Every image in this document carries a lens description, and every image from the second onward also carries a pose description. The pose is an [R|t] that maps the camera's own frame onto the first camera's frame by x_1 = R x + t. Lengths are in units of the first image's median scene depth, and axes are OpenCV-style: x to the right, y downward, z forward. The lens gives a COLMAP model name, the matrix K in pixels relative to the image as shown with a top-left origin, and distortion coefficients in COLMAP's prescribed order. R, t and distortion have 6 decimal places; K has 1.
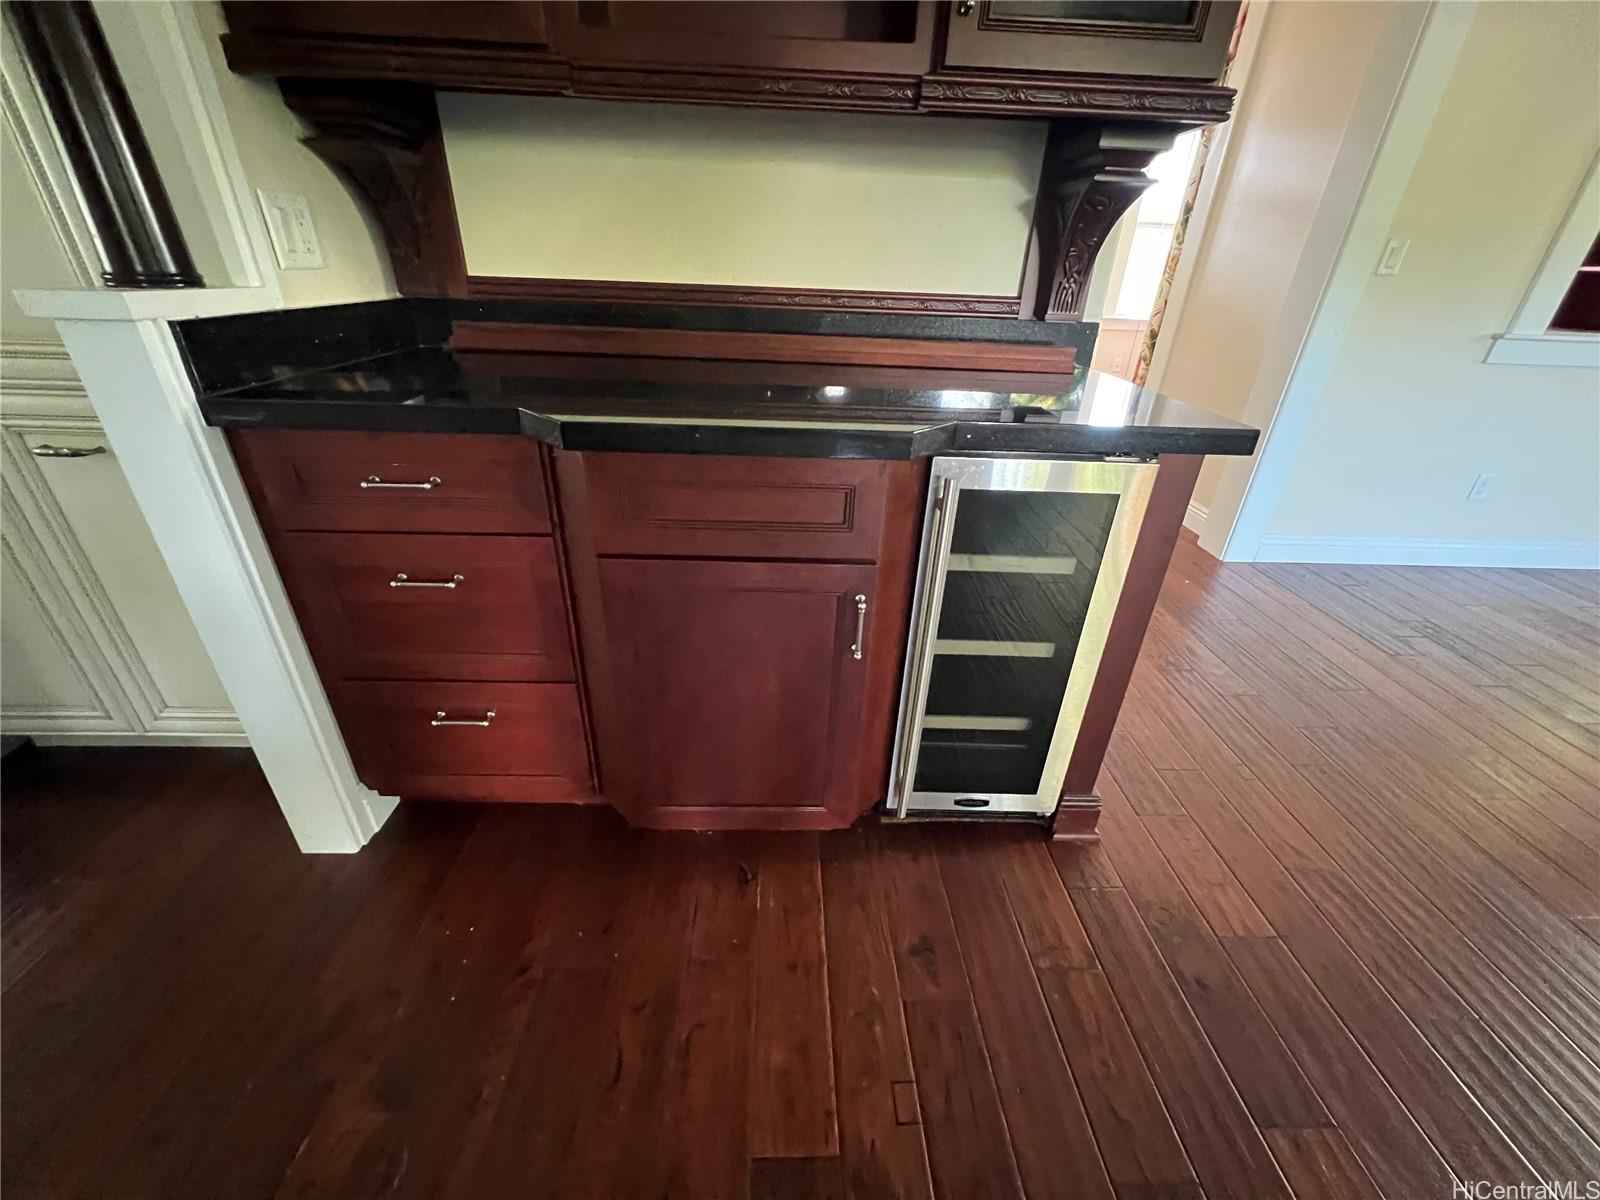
lens RADIAL K [[636.2, 0, 799.5], [0, 636.2, 602.3], [0, 0, 1]] dist [-0.001631, 0.000003]
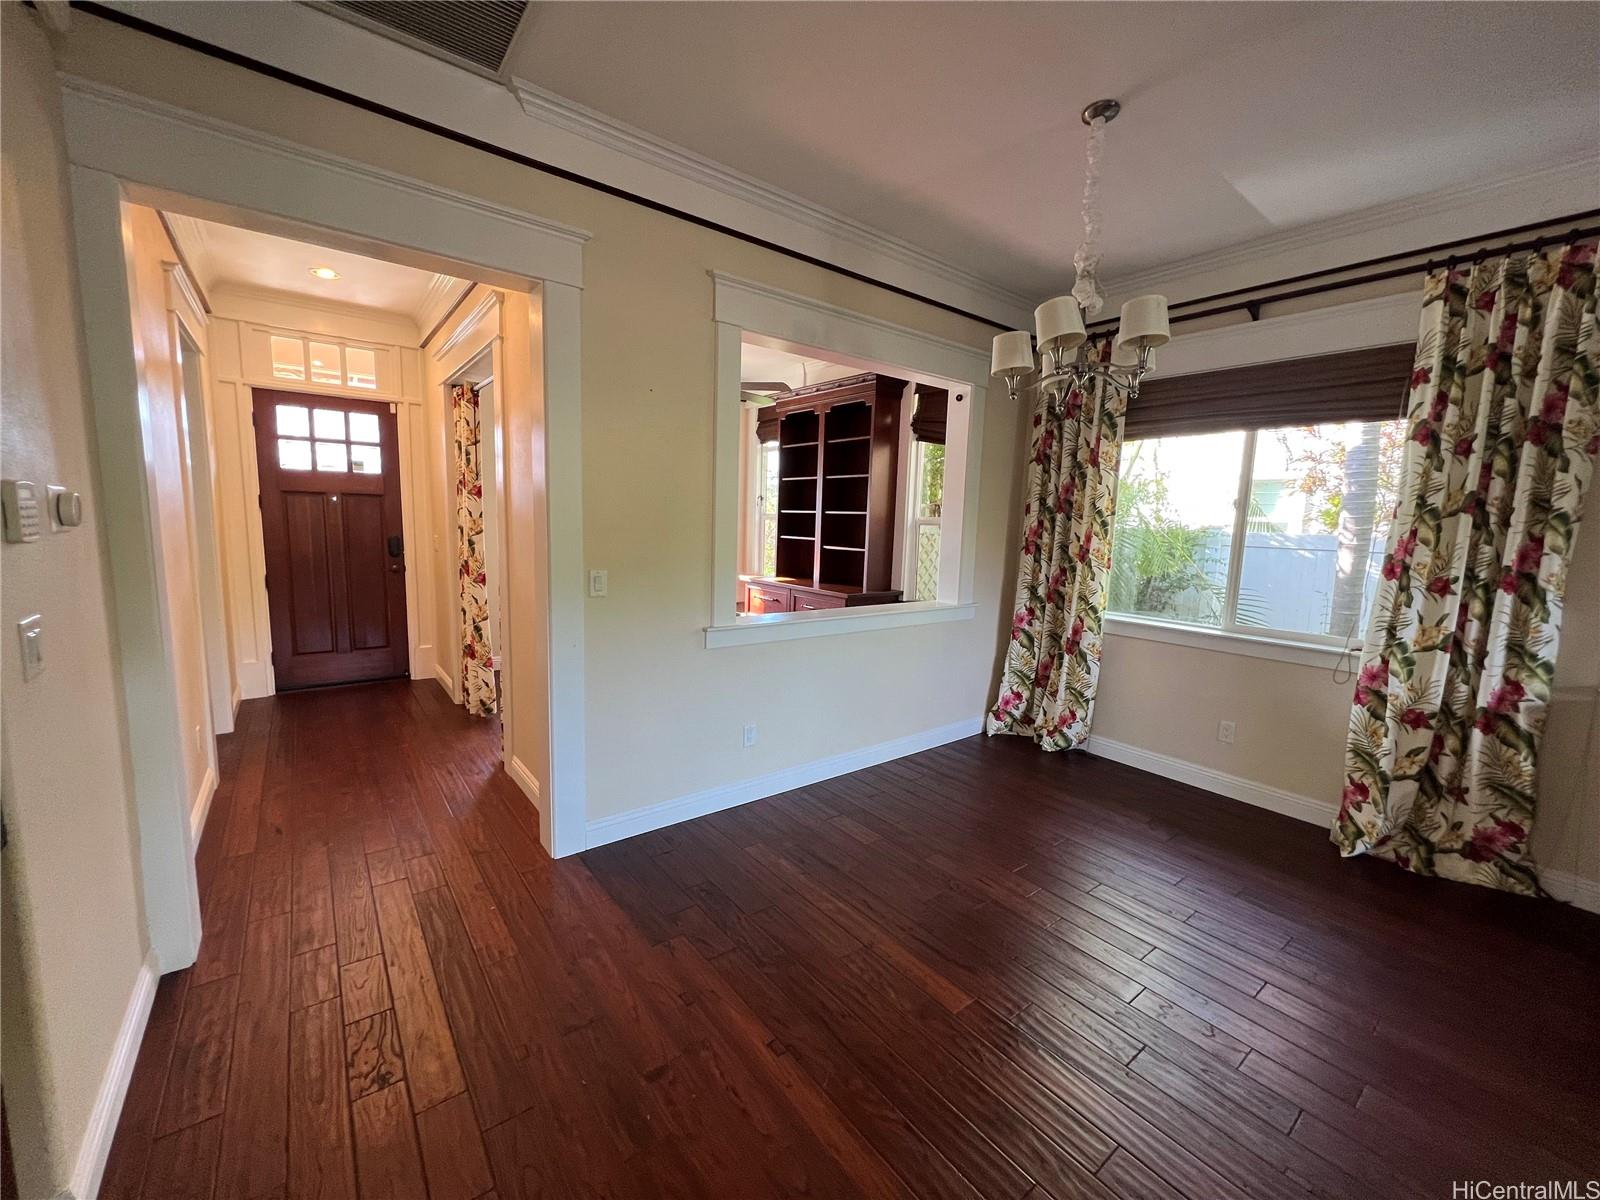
lens RADIAL K [[636.2, 0, 799.5], [0, 636.2, 602.3], [0, 0, 1]] dist [-0.001631, 0.000003]
pose [[0.802656, -0.085980, 0.590212, 0.905581], [0.273460, 0.932469, -0.236053, -0.209065], [-0.530059, 0.350869, 0.771964, -0.199567]]
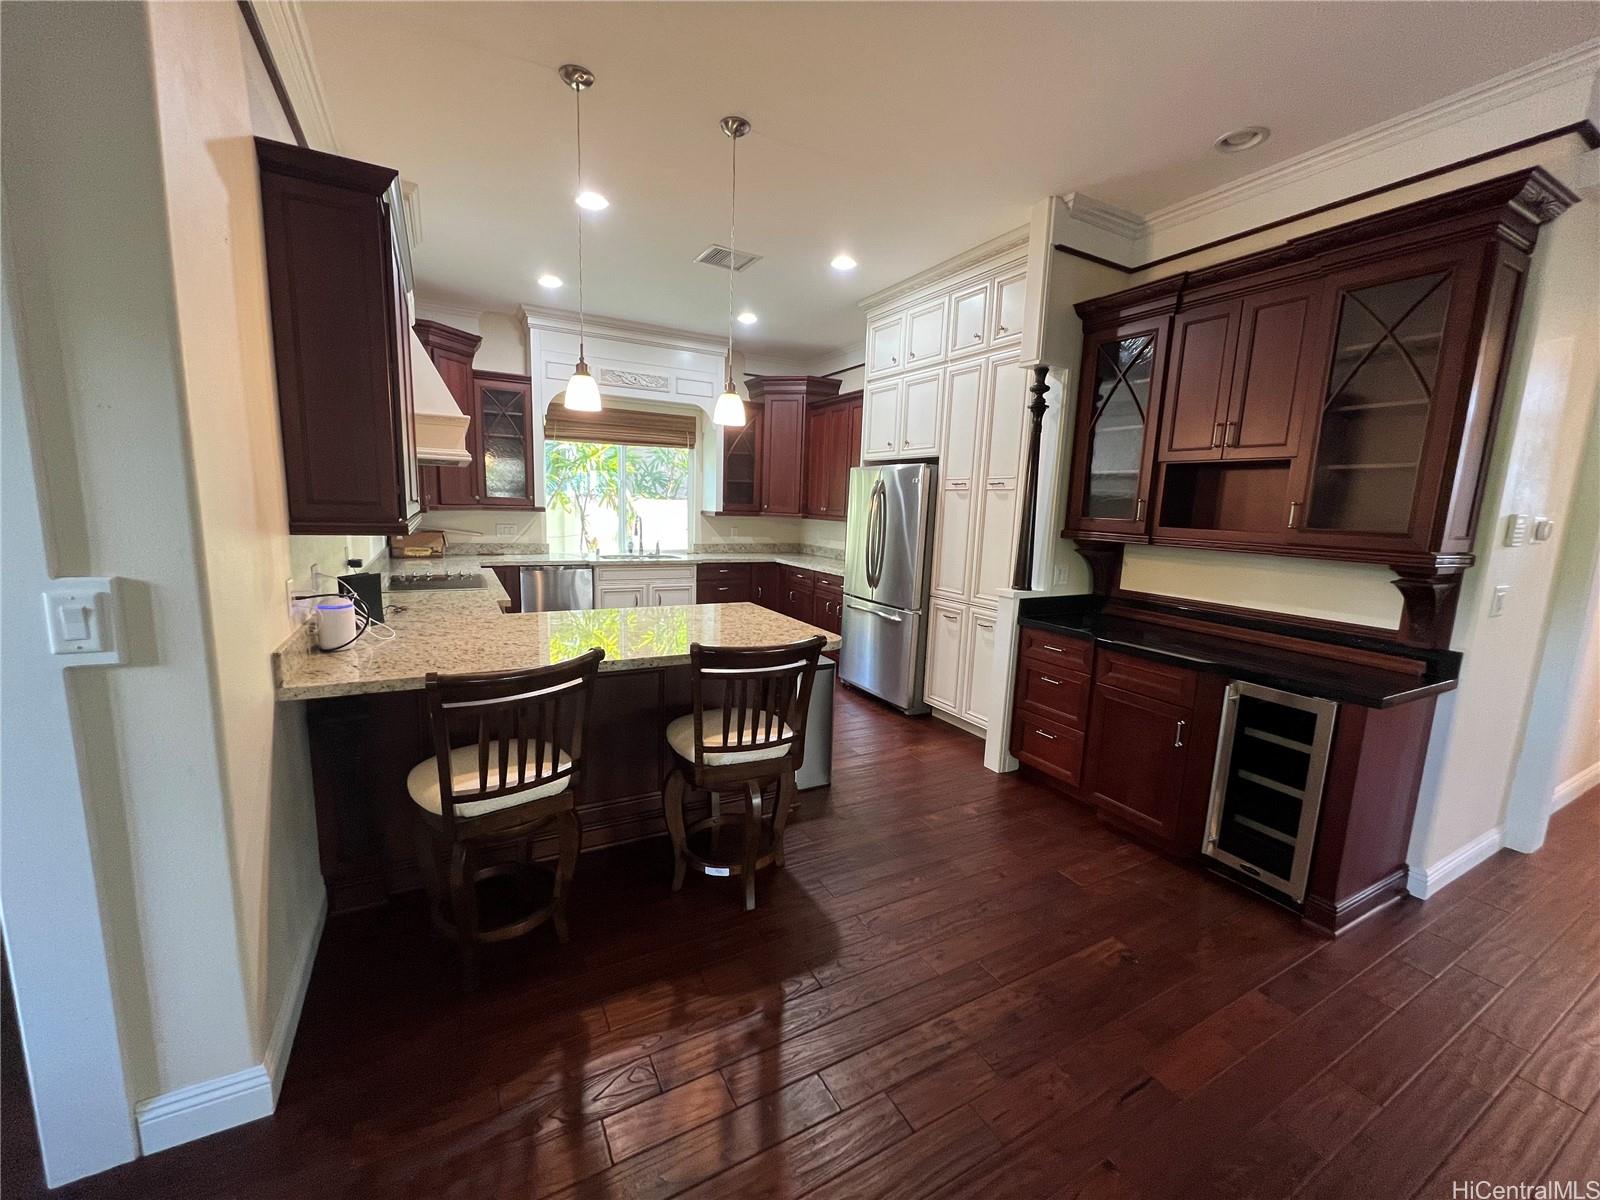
lens RADIAL K [[636.2, 0, 799.5], [0, 636.2, 602.3], [0, 0, 1]] dist [-0.001631, 0.000003]
pose [[0.459719, 0.121603, -0.879699, 1.221116], [-0.431303, 0.896483, -0.101471, 0.372294], [0.776296, 0.426065, 0.464578, -1.242472]]
